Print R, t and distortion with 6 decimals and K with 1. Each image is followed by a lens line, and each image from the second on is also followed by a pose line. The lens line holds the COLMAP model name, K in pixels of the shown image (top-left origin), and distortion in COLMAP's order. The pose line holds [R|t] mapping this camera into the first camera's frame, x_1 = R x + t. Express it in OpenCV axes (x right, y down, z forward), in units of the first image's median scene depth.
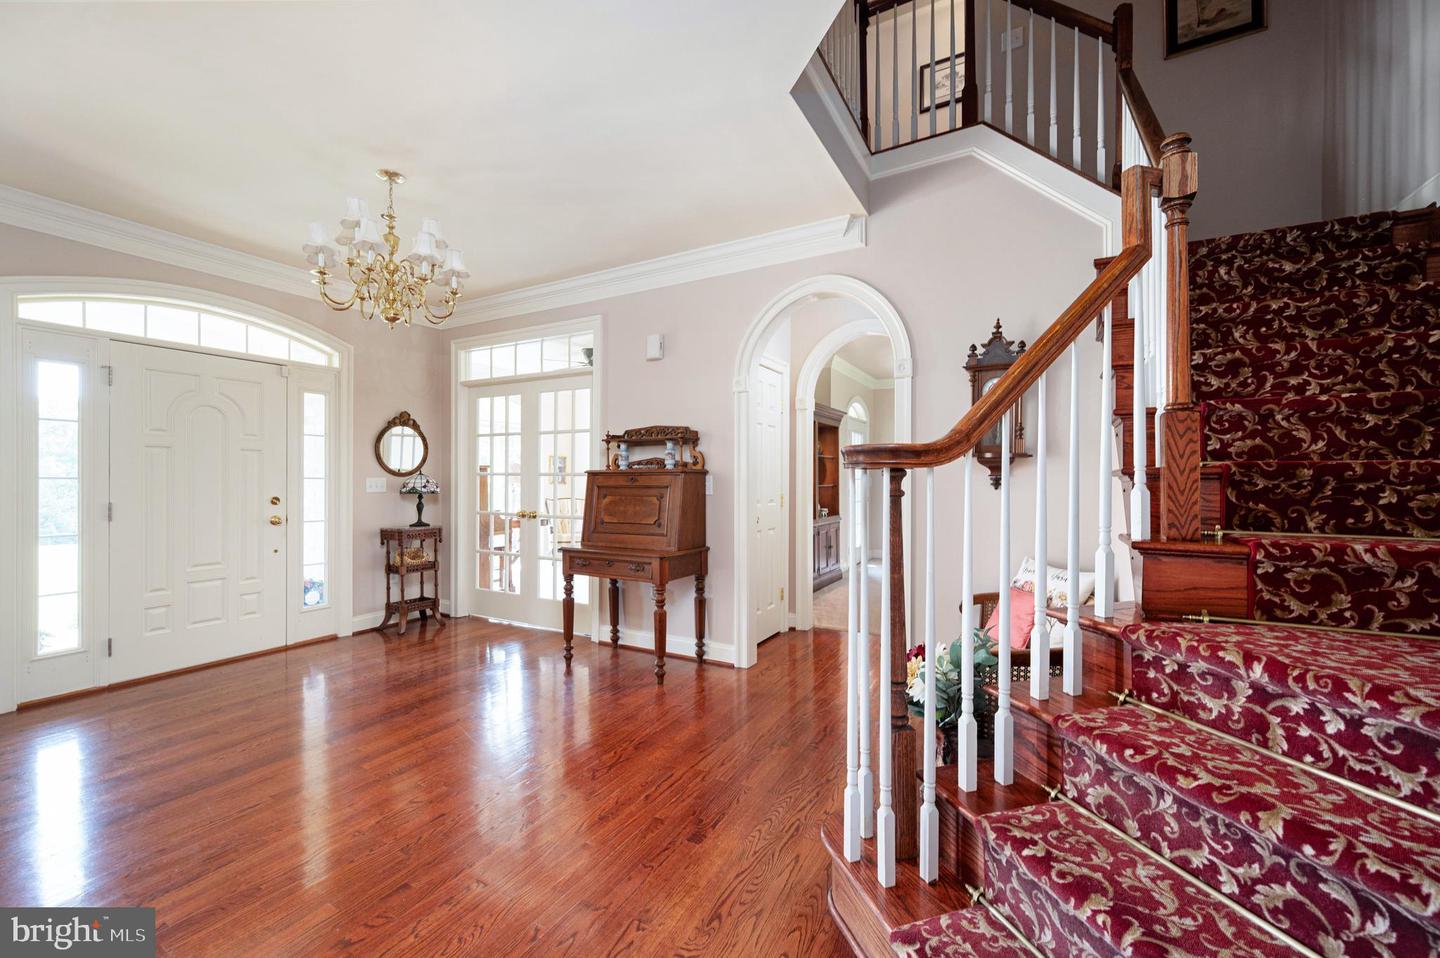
lens RADIAL K [[572.9, 0, 718.1], [0, 572.9, 477.5], [0, 0, 1]] dist [-0.001033, 0.000543]
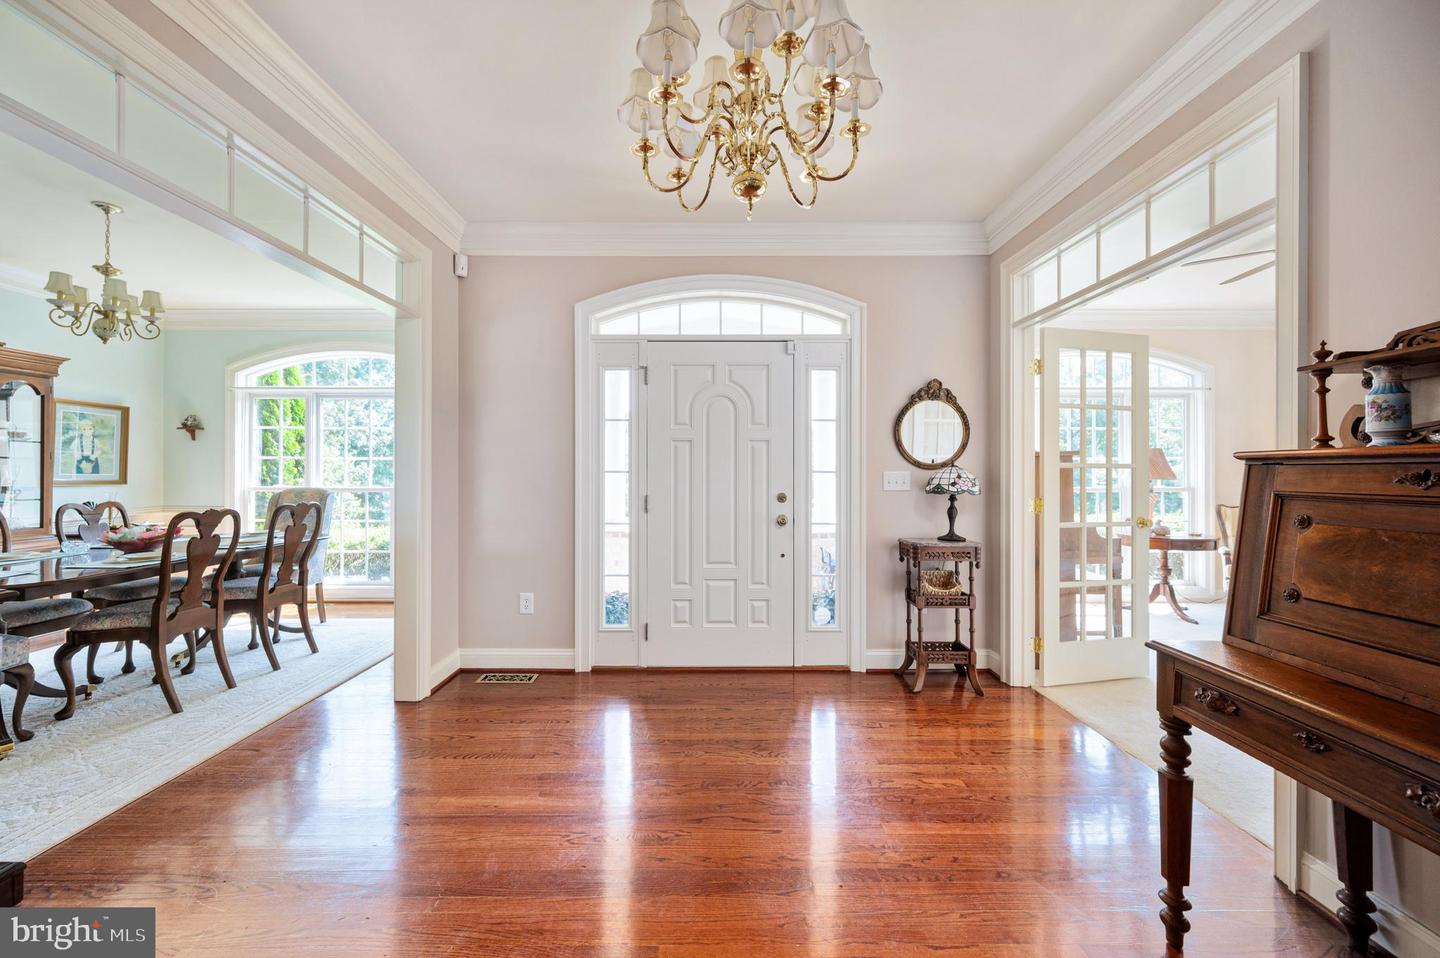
lens RADIAL K [[572.9, 0, 719.9], [0, 572.9, 469.7], [0, 0, 1]] dist [-0.001033, 0.000543]
pose [[0.501823, -0.004040, -0.864961, -0.065184], [0.006447, 0.999979, -0.000930, -0.002499], [0.864946, -0.005110, 0.501839, 0.457024]]
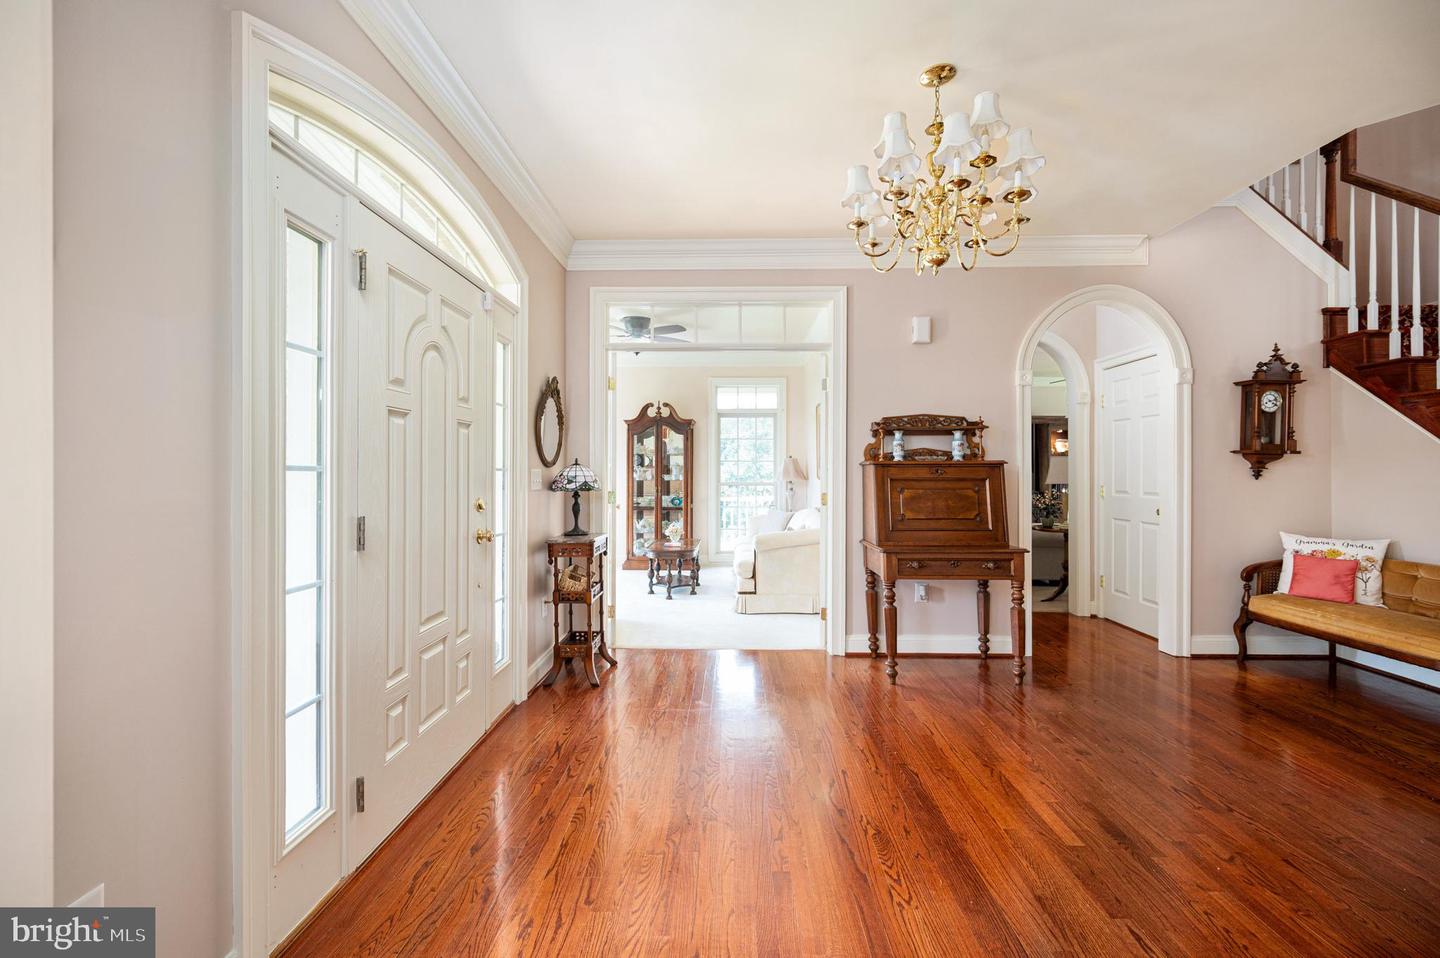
lens RADIAL K [[572.9, 0, 717.6], [0, 572.9, 473.7], [0, 0, 1]] dist [-0.001033, 0.000543]
pose [[0.886025, -0.003614, 0.463624, -0.789301], [-0.002313, 0.999923, 0.012215, -0.003322], [-0.463632, -0.011896, 0.885948, 0.301749]]
